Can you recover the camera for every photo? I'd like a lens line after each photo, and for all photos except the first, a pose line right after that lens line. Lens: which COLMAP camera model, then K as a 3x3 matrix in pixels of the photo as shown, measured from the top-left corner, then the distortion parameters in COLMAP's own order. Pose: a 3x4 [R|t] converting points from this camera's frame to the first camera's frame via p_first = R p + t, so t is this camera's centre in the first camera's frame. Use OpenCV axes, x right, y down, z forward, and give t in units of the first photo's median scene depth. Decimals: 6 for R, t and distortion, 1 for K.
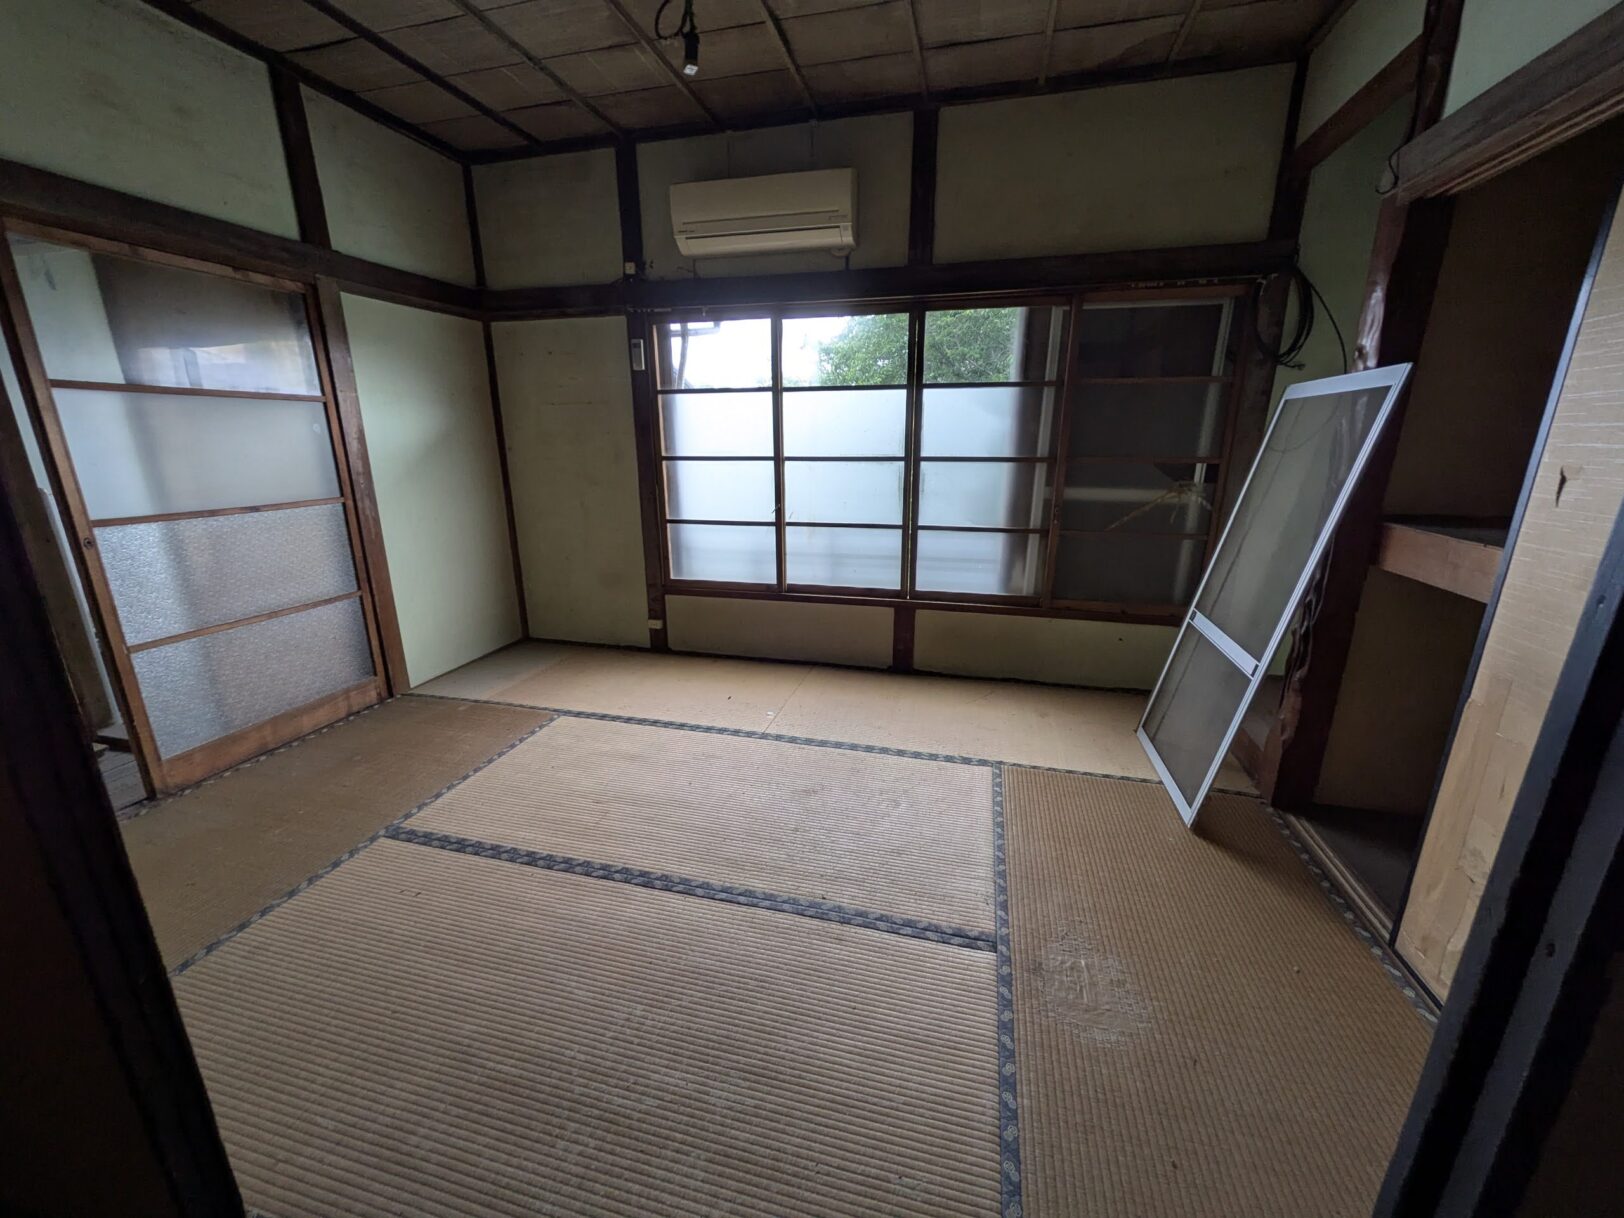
lens RADIAL K [[644.3, 0, 812.0], [0, 644.3, 609.0], [0, 0, 1]] dist [0.000846, 0.000916]
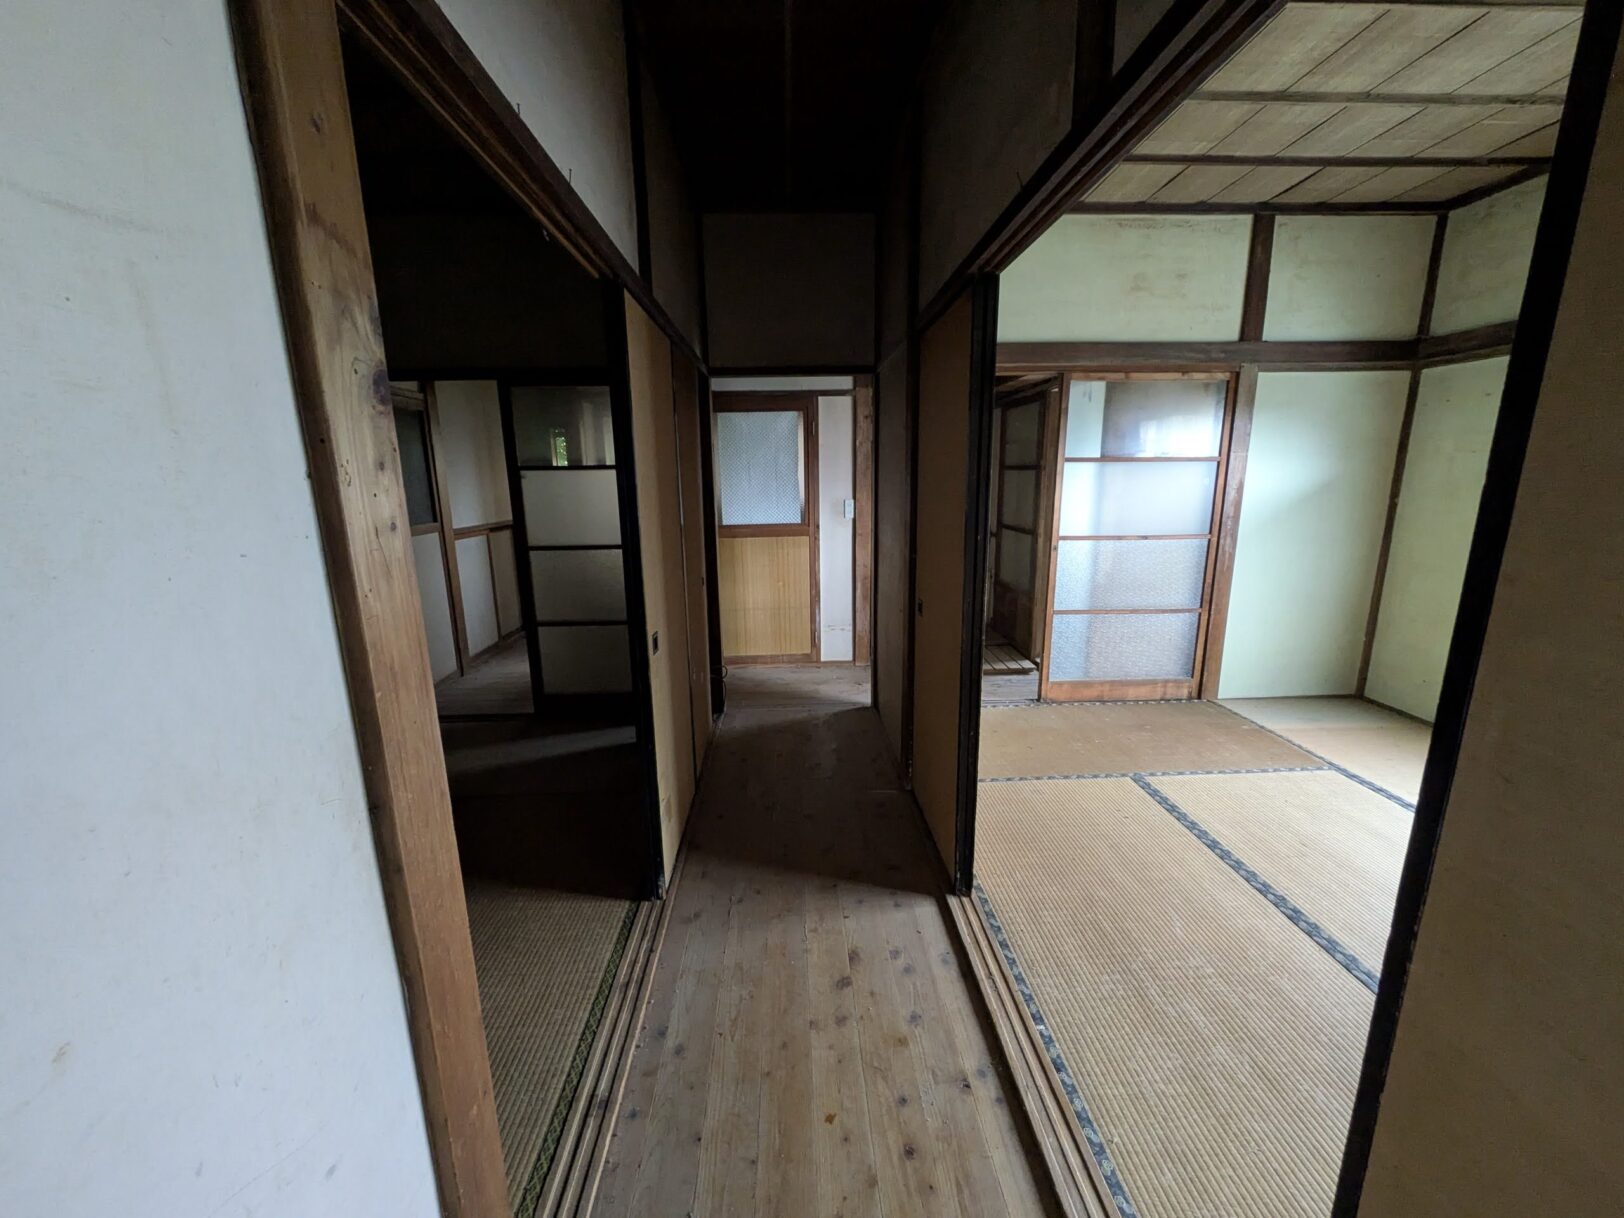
lens RADIAL K [[644.3, 0, 812.0], [0, 644.3, 609.0], [0, 0, 1]] dist [0.000846, 0.000916]
pose [[0.290467, 0.194878, -0.936830, 0.276208], [-0.242893, 0.961991, 0.124802, -0.001007], [0.925544, 0.191298, 0.326762, -0.116546]]
